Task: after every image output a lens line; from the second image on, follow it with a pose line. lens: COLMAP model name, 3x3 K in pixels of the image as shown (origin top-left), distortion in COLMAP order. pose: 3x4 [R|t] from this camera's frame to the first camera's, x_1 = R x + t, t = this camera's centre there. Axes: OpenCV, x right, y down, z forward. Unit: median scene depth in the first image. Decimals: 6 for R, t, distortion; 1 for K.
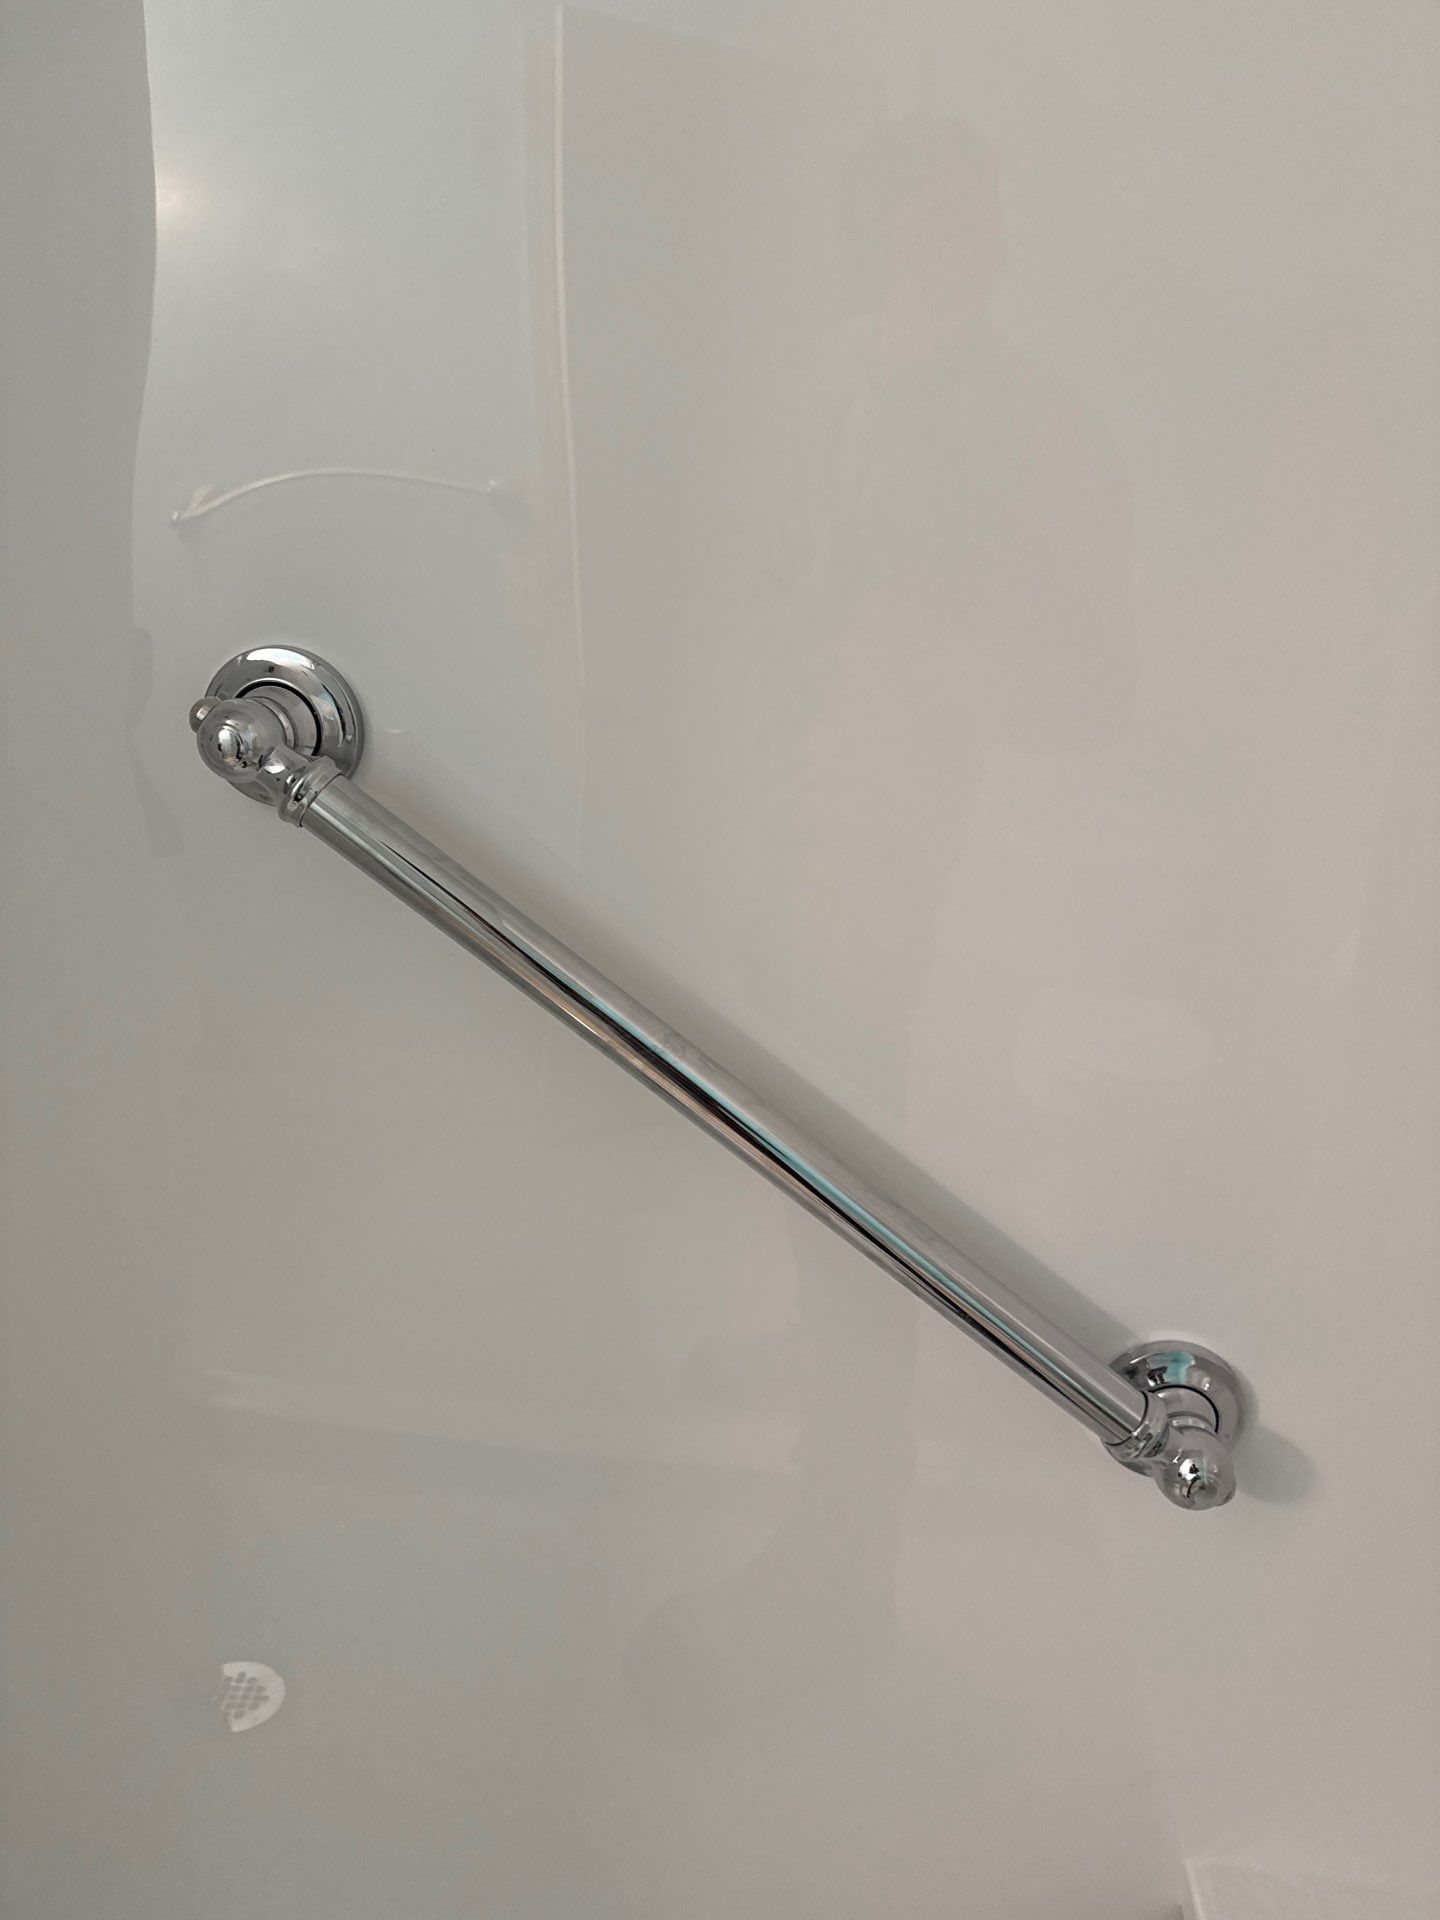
lens RADIAL K [[781.5, 0, 716.9], [0, 781.5, 954.4], [0, 0, 1]] dist [-0.001882, 0.000190]
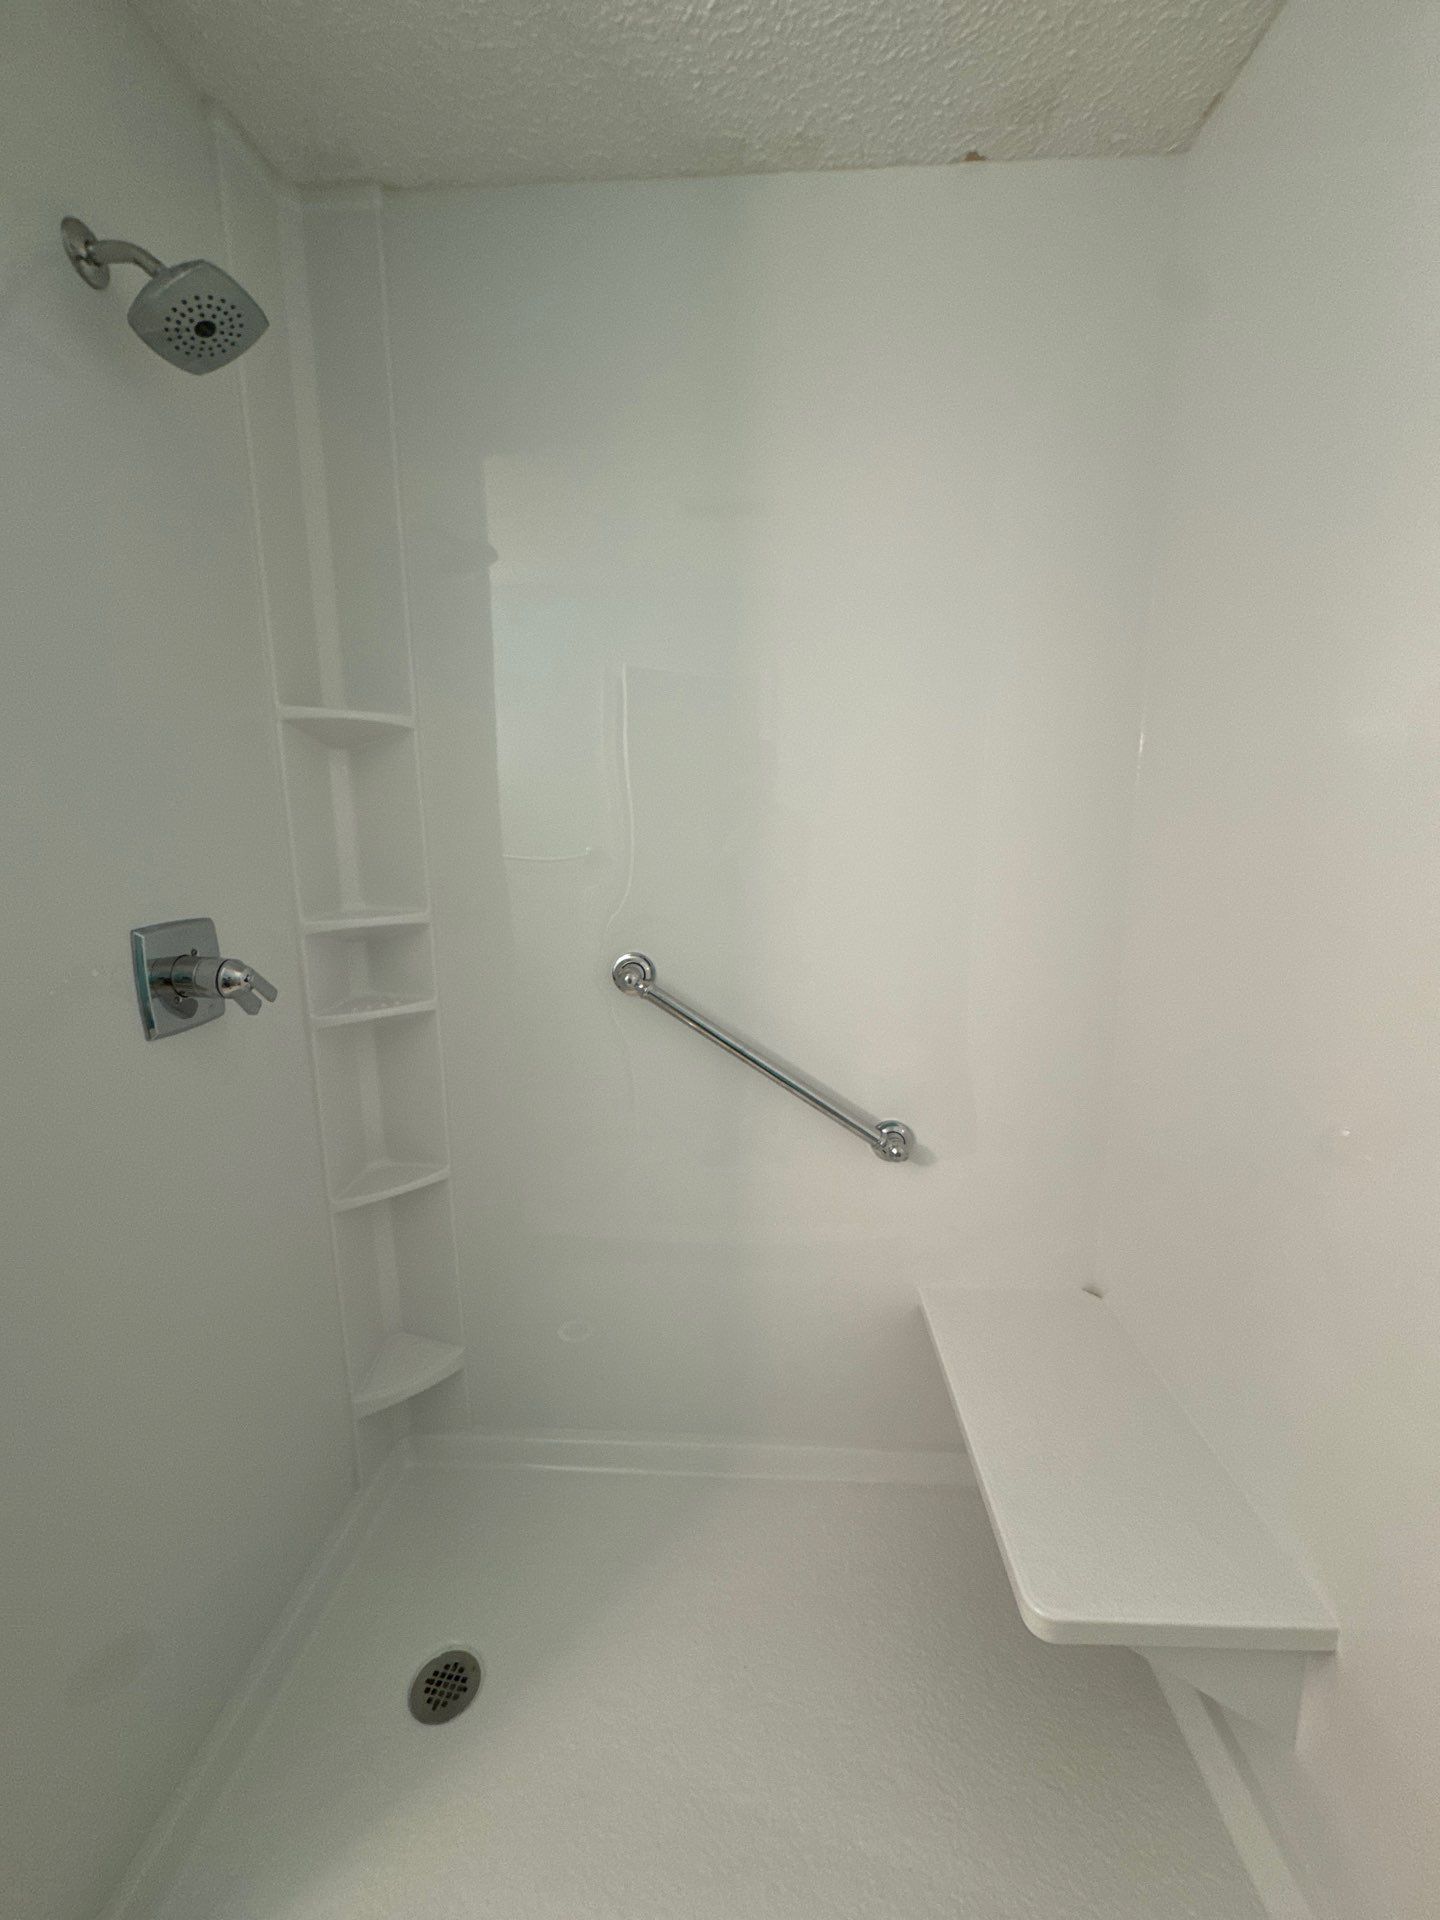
lens RADIAL K [[776.1, 0, 722.1], [0, 776.1, 955.6], [0, 0, 1]] dist [0.000454, 0.000399]
pose [[0.995671, -0.084691, 0.038304, -0.268935], [0.086584, 0.994948, -0.050809, -0.142808], [-0.033808, 0.053905, 0.997974, -2.834570]]
